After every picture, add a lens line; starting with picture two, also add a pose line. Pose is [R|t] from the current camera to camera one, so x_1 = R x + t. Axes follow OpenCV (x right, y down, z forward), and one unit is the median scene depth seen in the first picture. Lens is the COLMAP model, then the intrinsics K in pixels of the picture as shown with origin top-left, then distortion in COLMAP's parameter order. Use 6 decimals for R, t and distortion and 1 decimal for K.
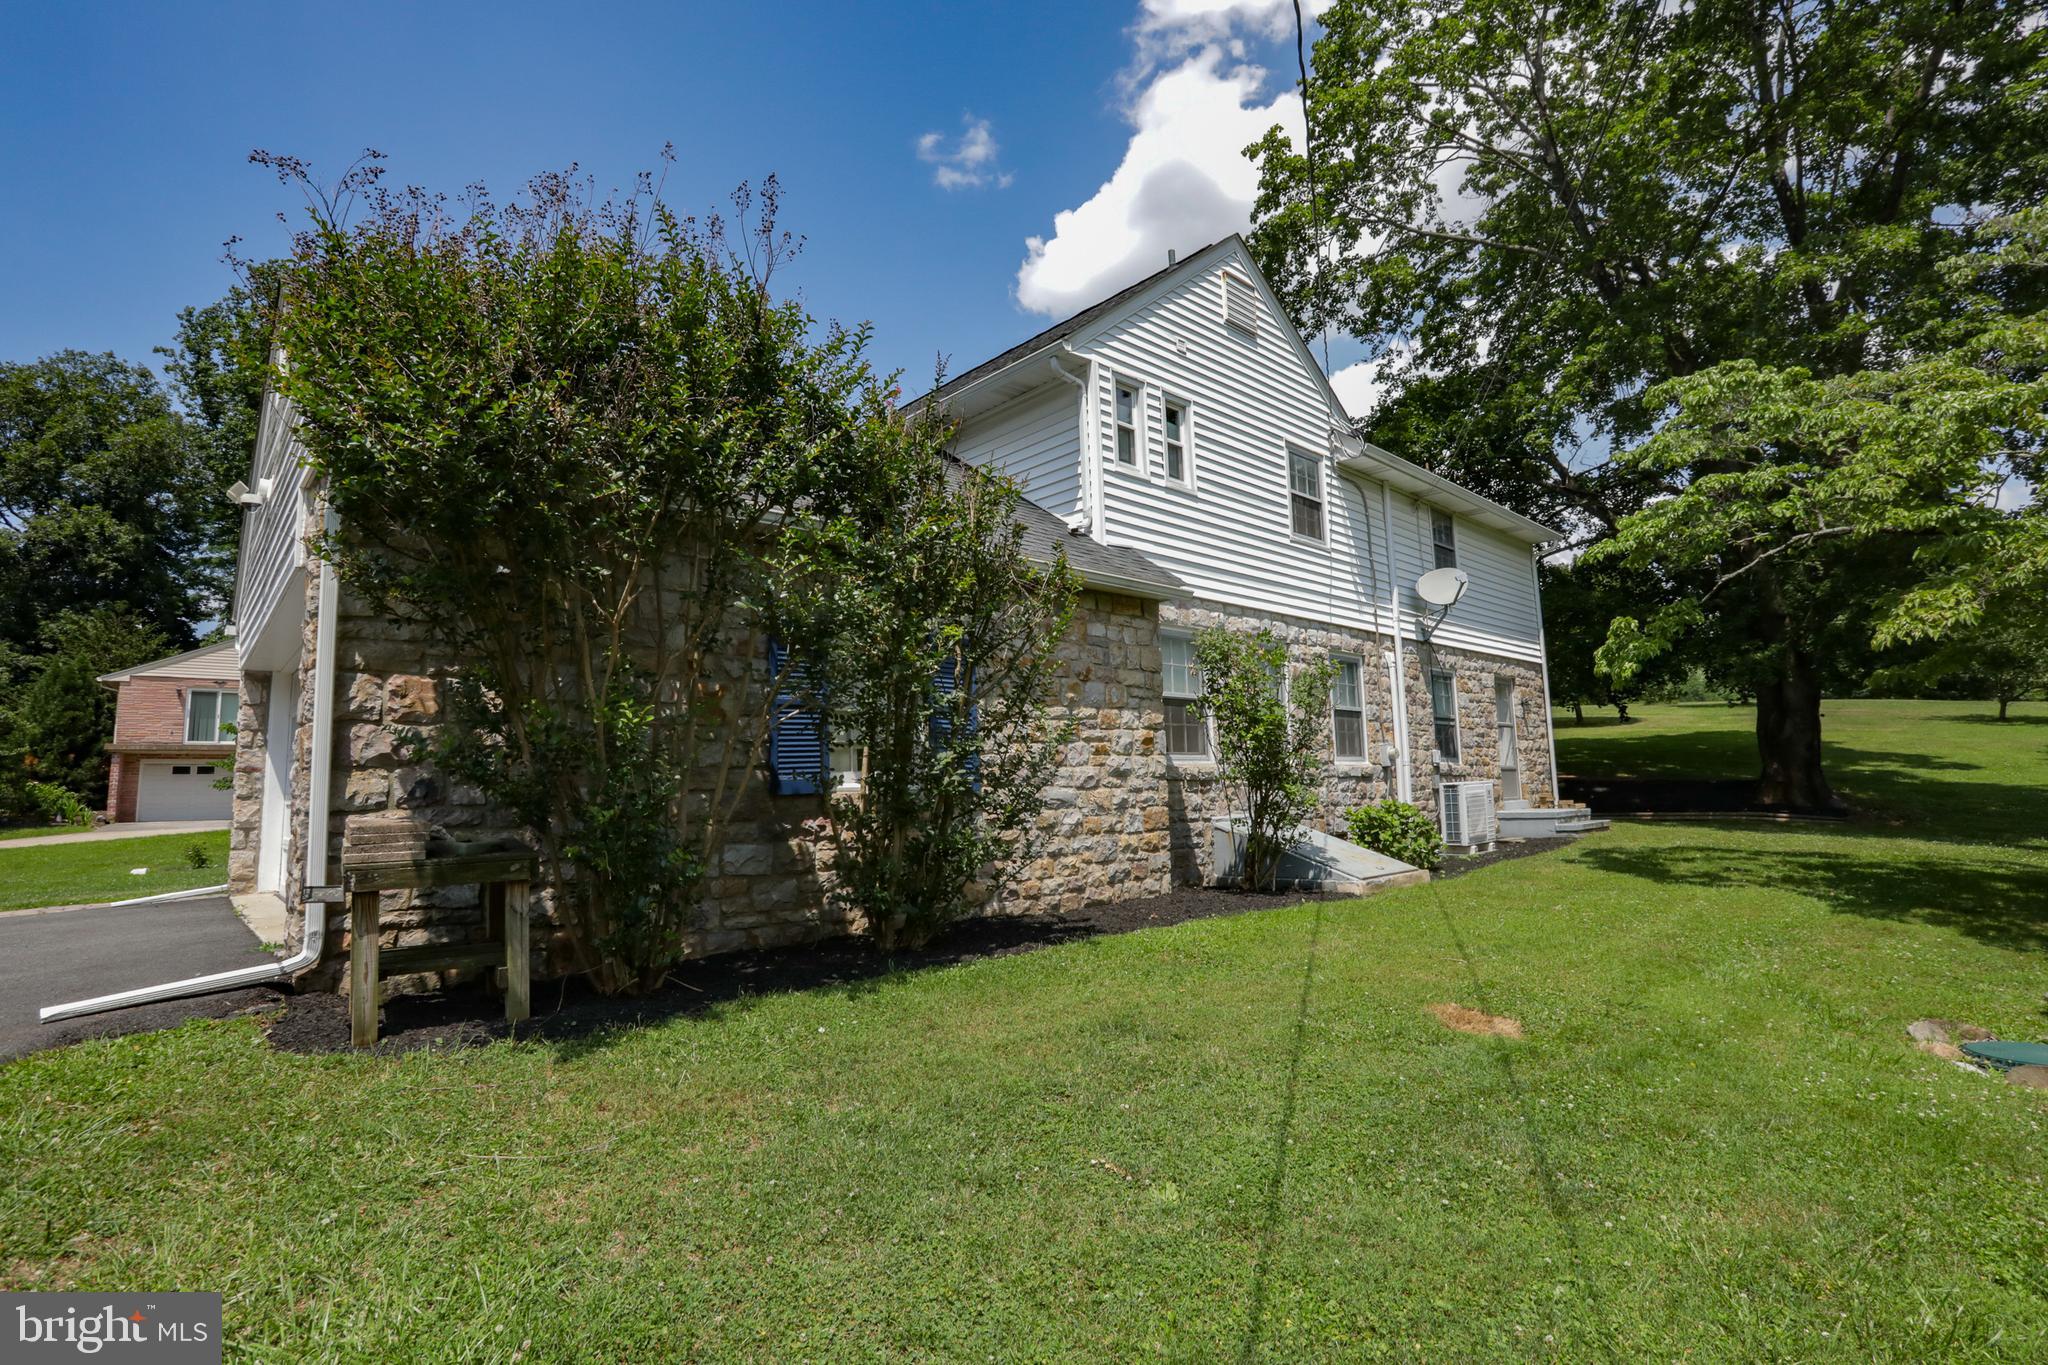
lens RADIAL K [[951.3, 0, 1022.0], [0, 951.3, 679.4], [0, 0, 1]] dist [-0.024187, 0.004615]
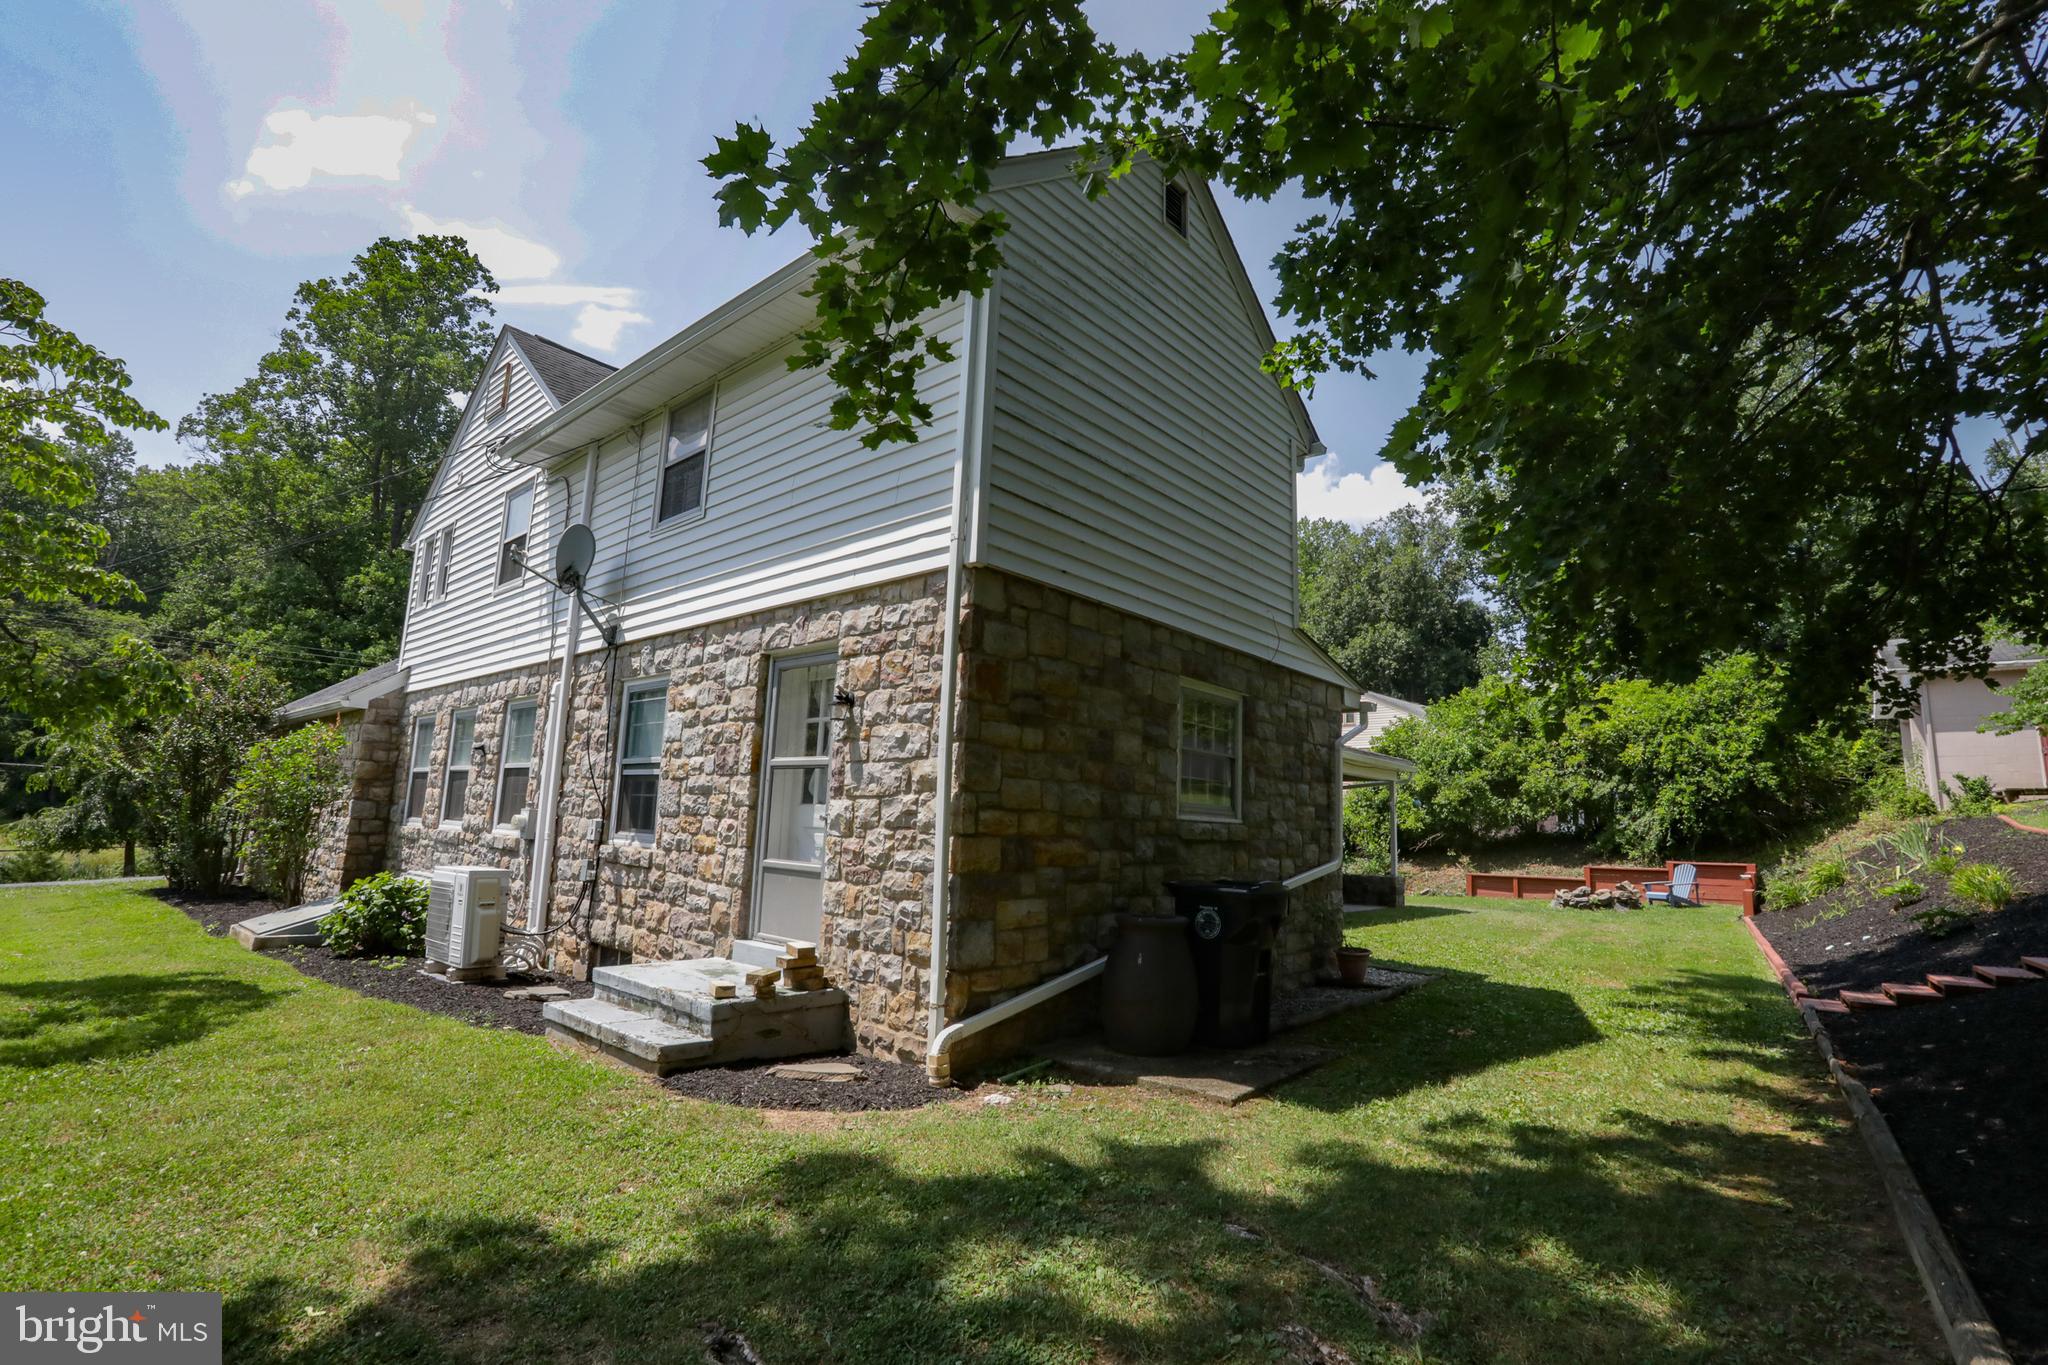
lens RADIAL K [[951.3, 0, 1017.2], [0, 951.3, 678.6], [0, 0, 1]] dist [-0.024187, 0.004615]
pose [[0.095205, -0.129777, -0.986962, 1.128238], [0.075956, 0.989522, -0.122787, 0.084076], [0.992556, -0.063276, 0.104064, 1.263819]]
